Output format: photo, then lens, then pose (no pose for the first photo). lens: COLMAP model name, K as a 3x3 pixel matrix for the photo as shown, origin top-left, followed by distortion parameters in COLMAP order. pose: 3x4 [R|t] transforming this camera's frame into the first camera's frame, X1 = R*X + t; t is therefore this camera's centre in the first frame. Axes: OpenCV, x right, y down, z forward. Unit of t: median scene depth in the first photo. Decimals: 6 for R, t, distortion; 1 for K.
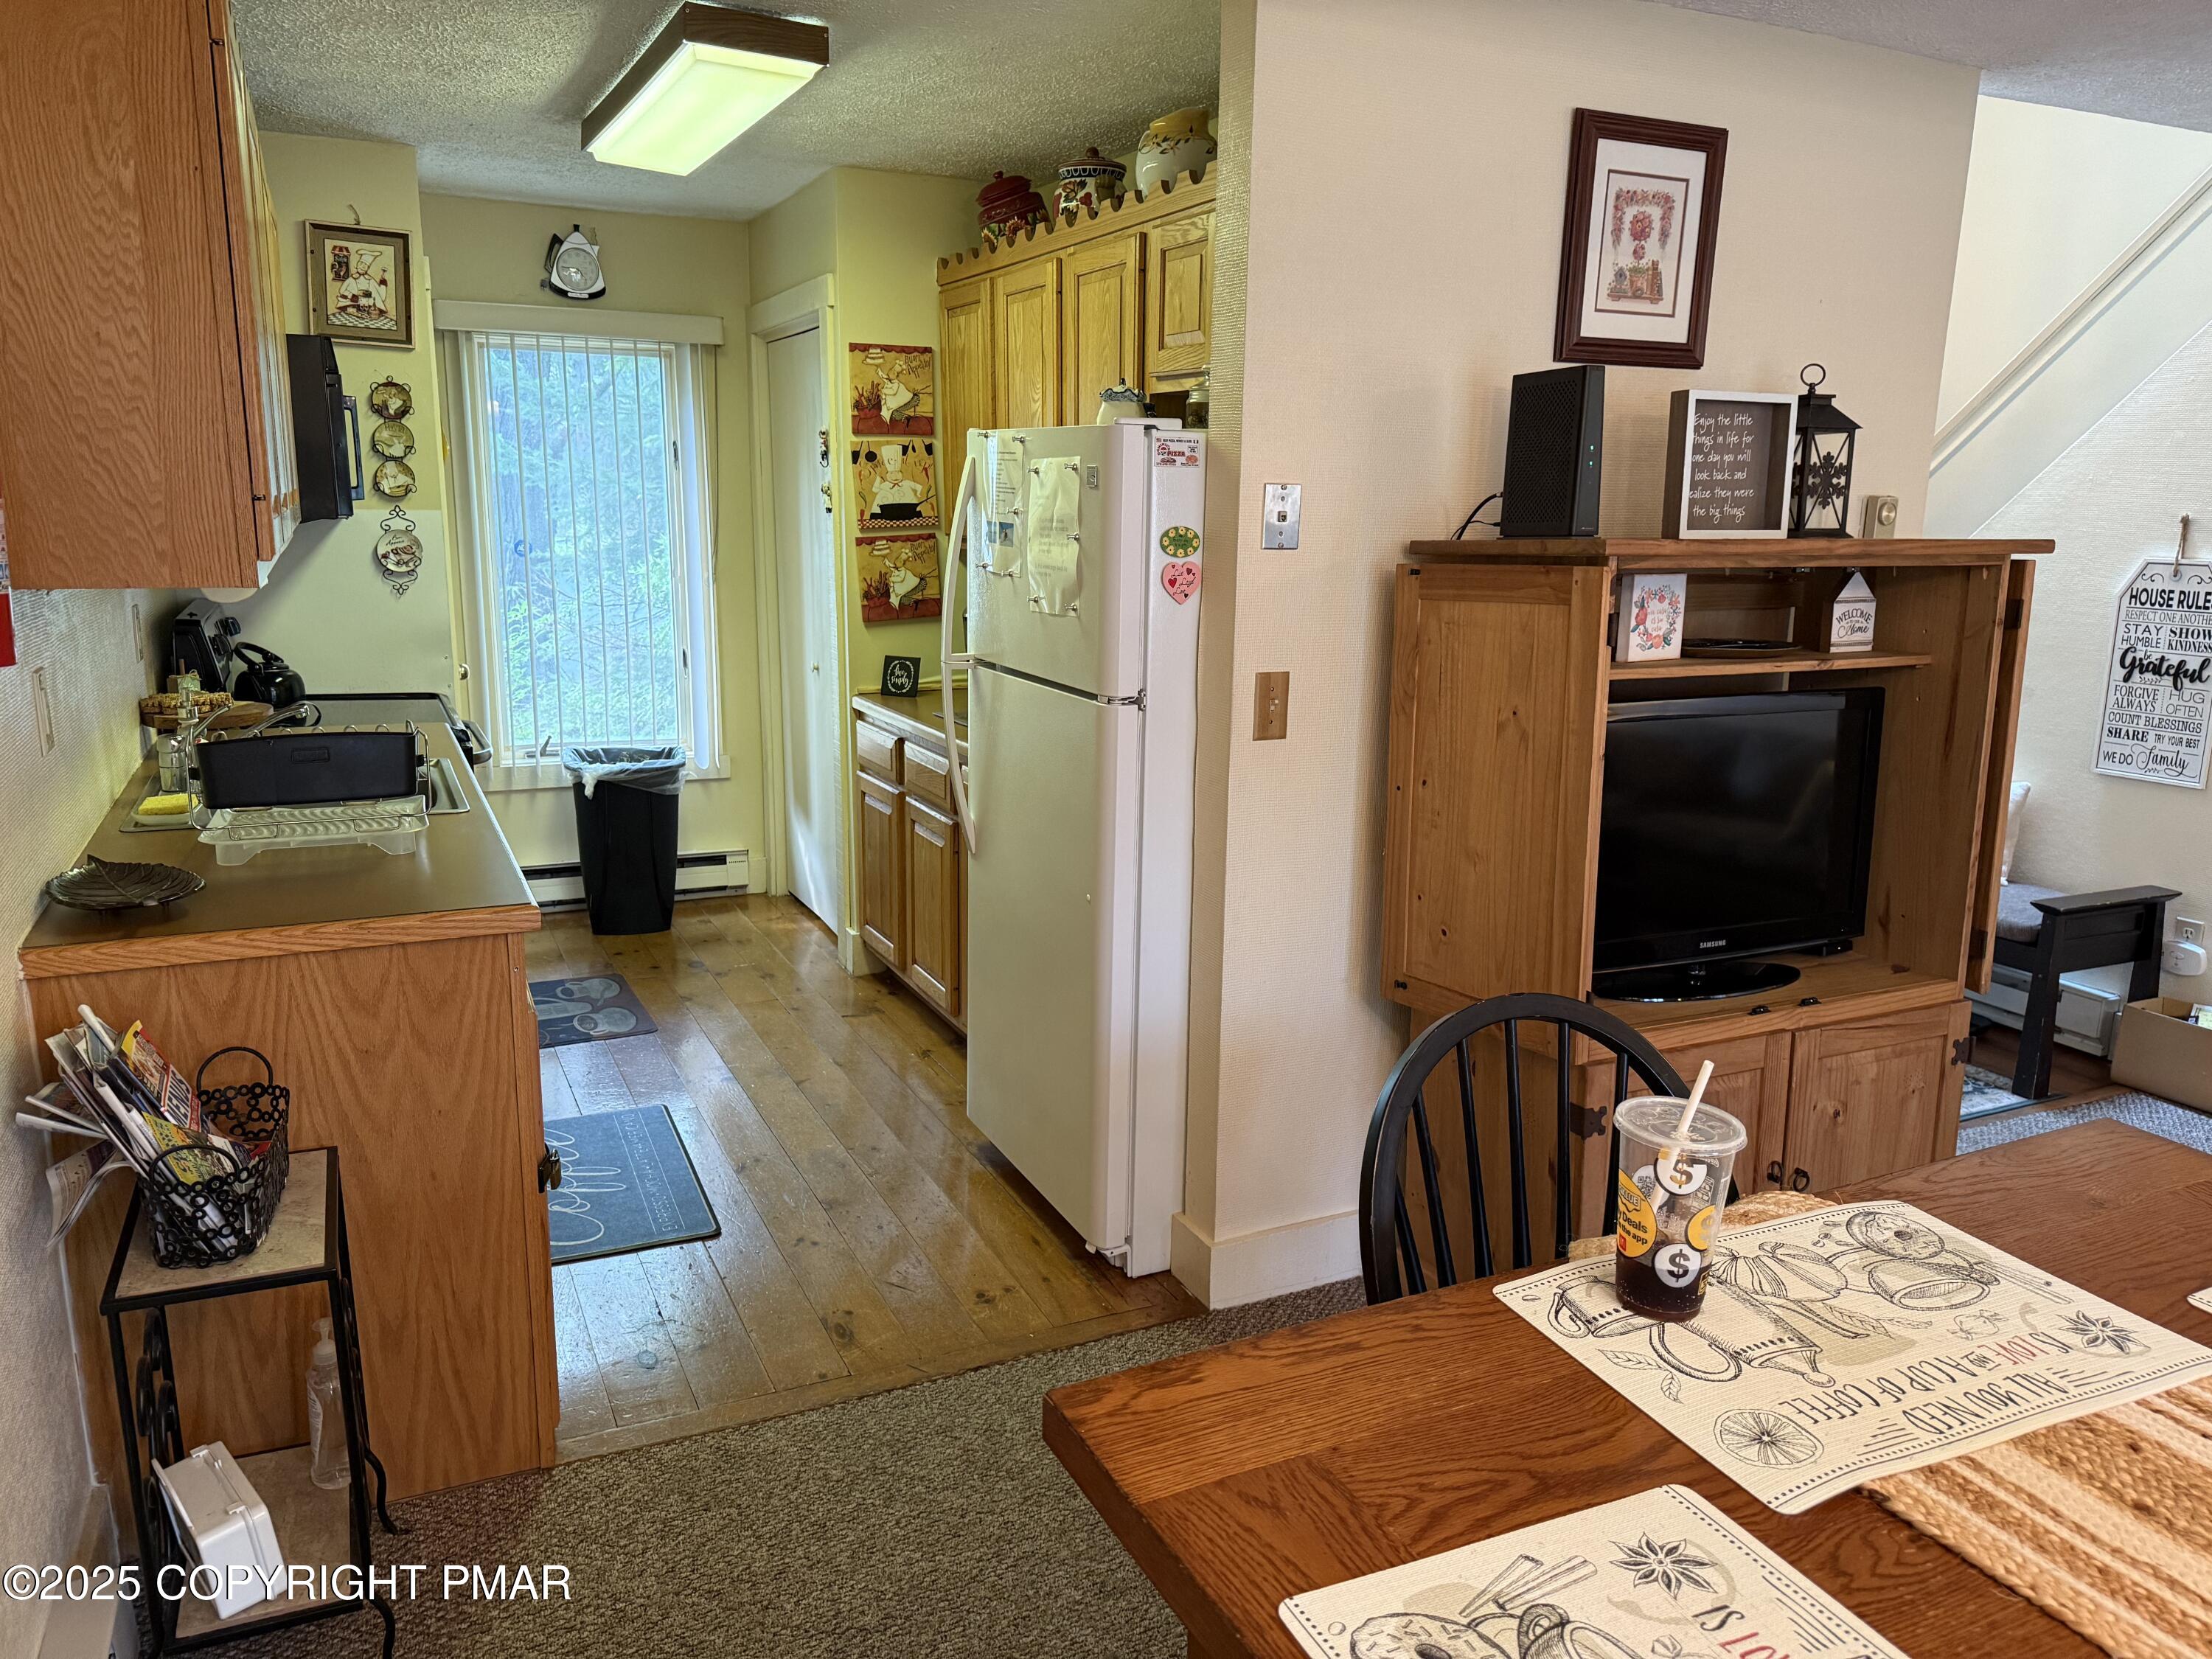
lens RADIAL K [[1574.3, 0, 1106.0], [0, 1574.3, 829.5], [0, 0, 1]] dist [0.133562, -0.235110]
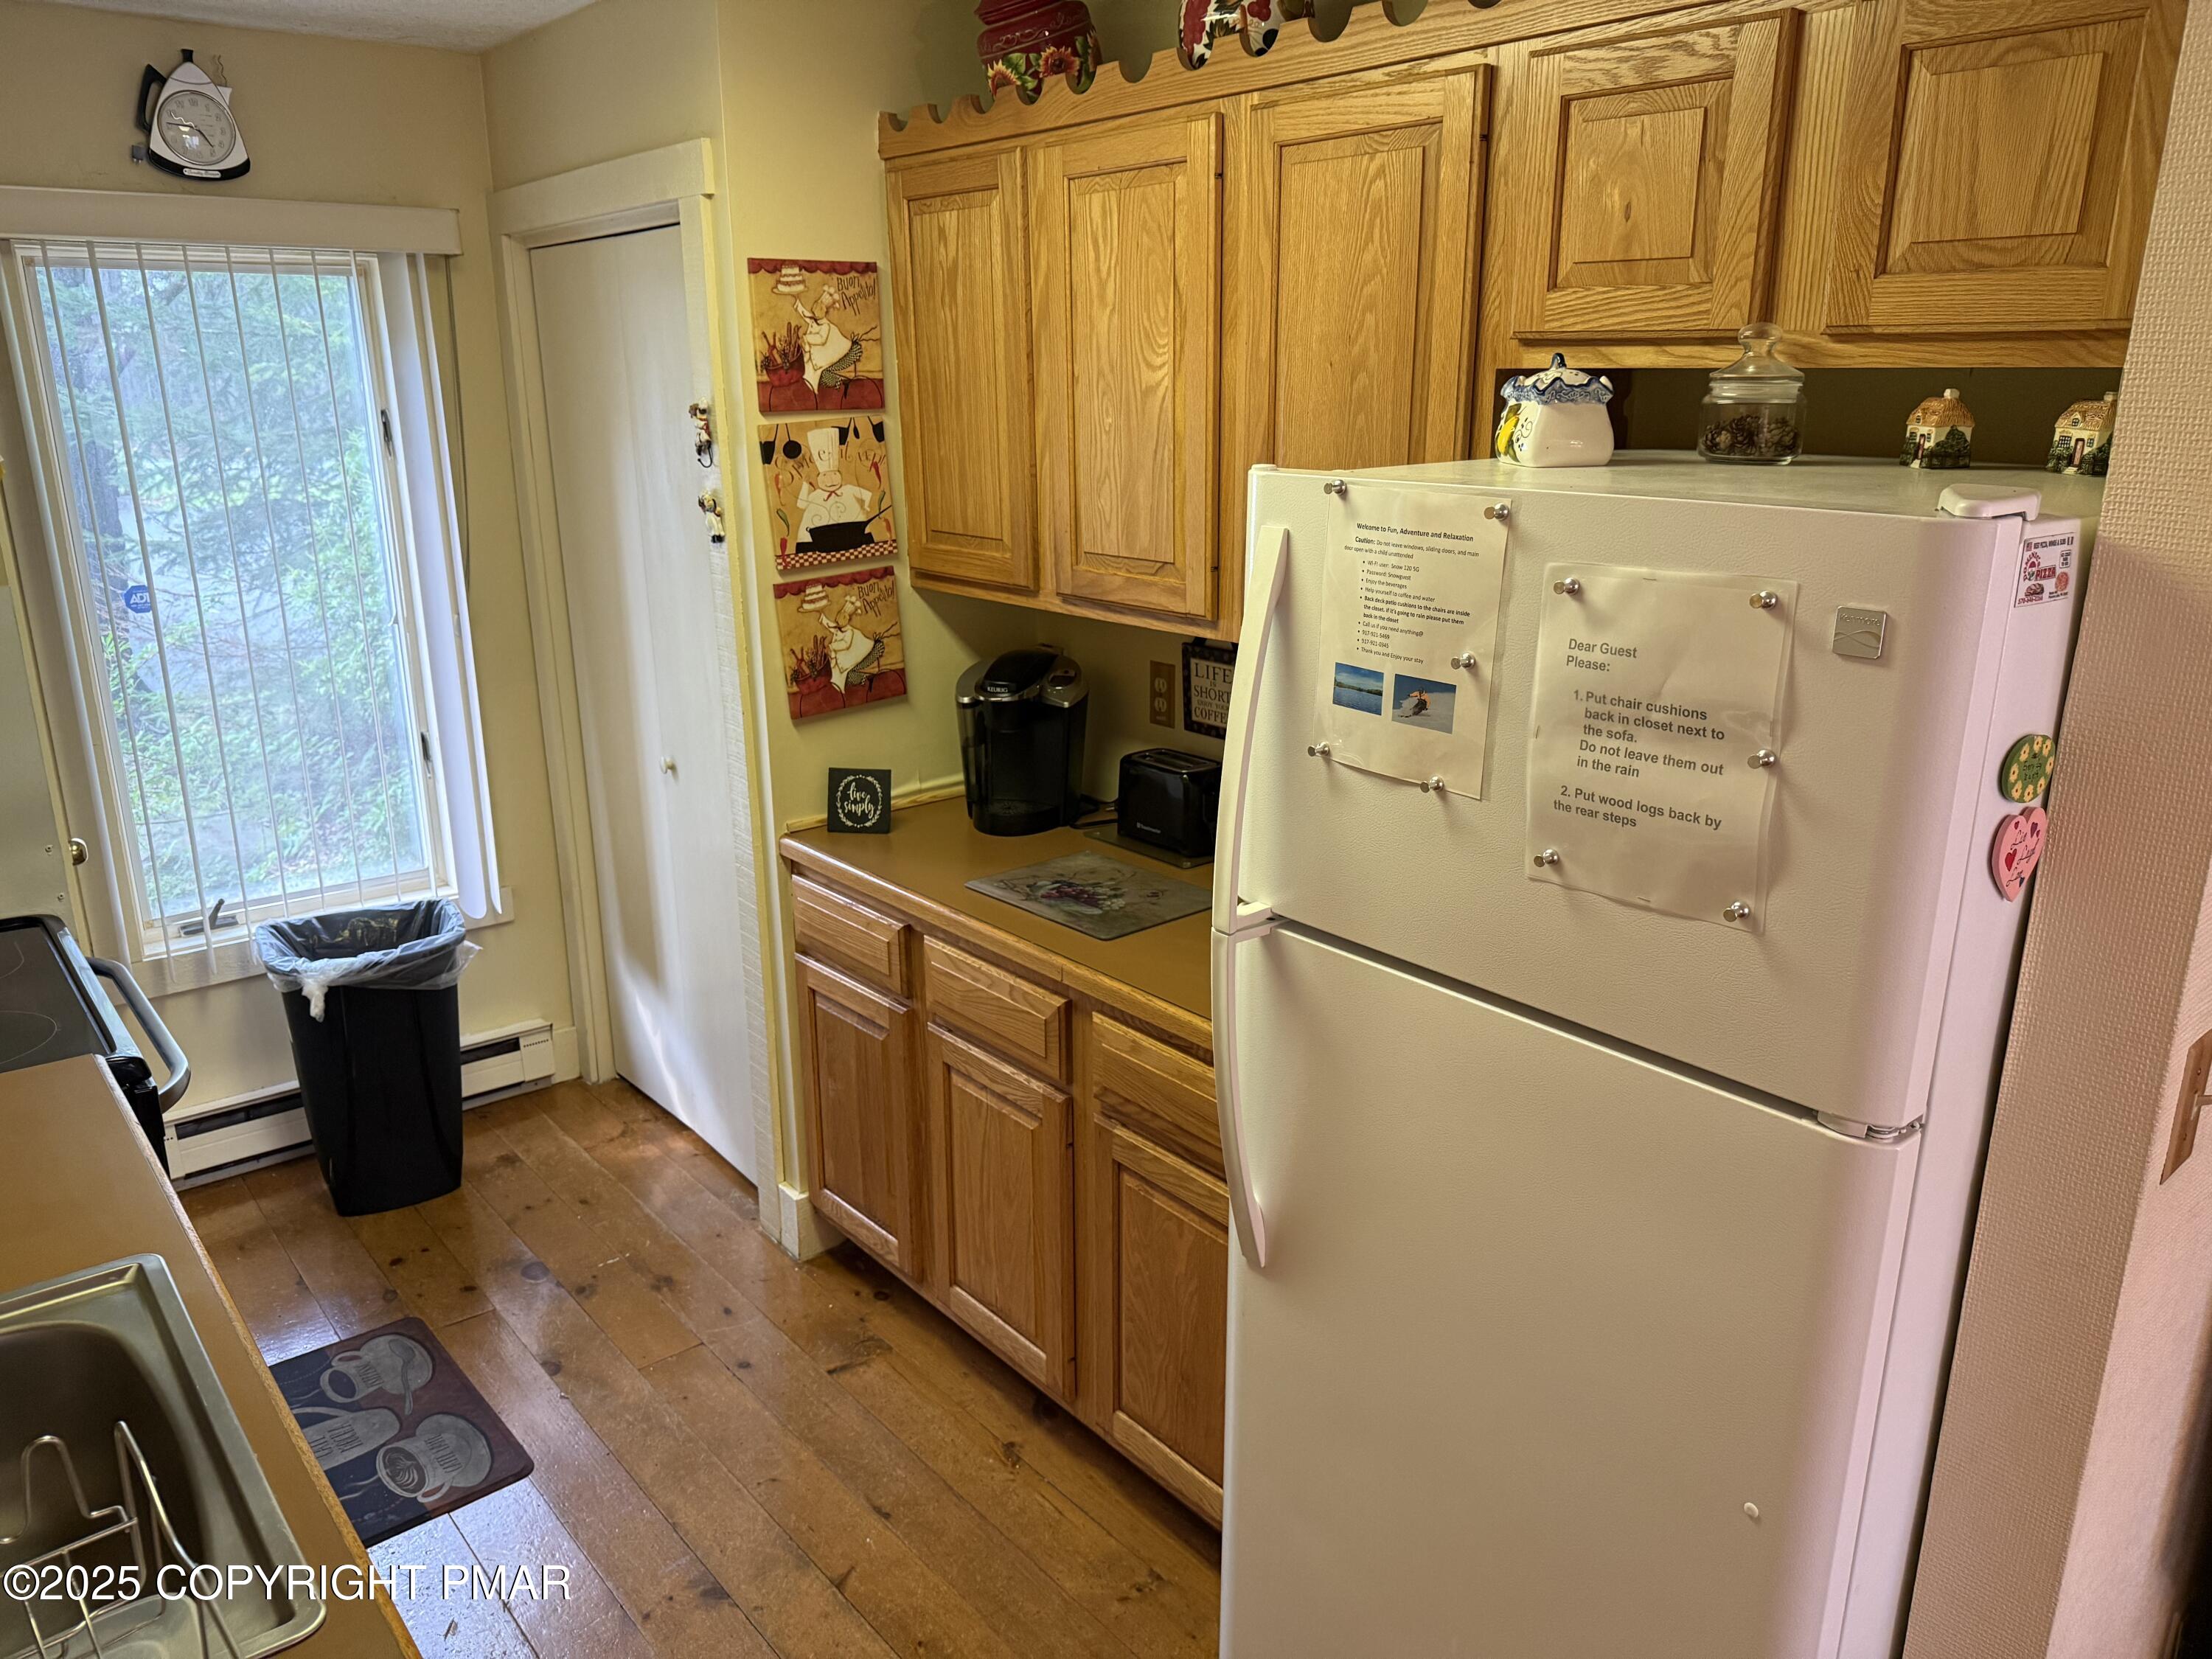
lens RADIAL K [[1583.8, 0, 1099.5], [0, 1583.8, 840.9], [0, 0, 1]] dist [0.025855, -0.032765]
pose [[0.970319, -0.087748, 0.225345, -0.180699], [0.069695, 0.993779, 0.086867, -0.130032], [-0.231566, -0.068583, 0.970399, 0.376134]]
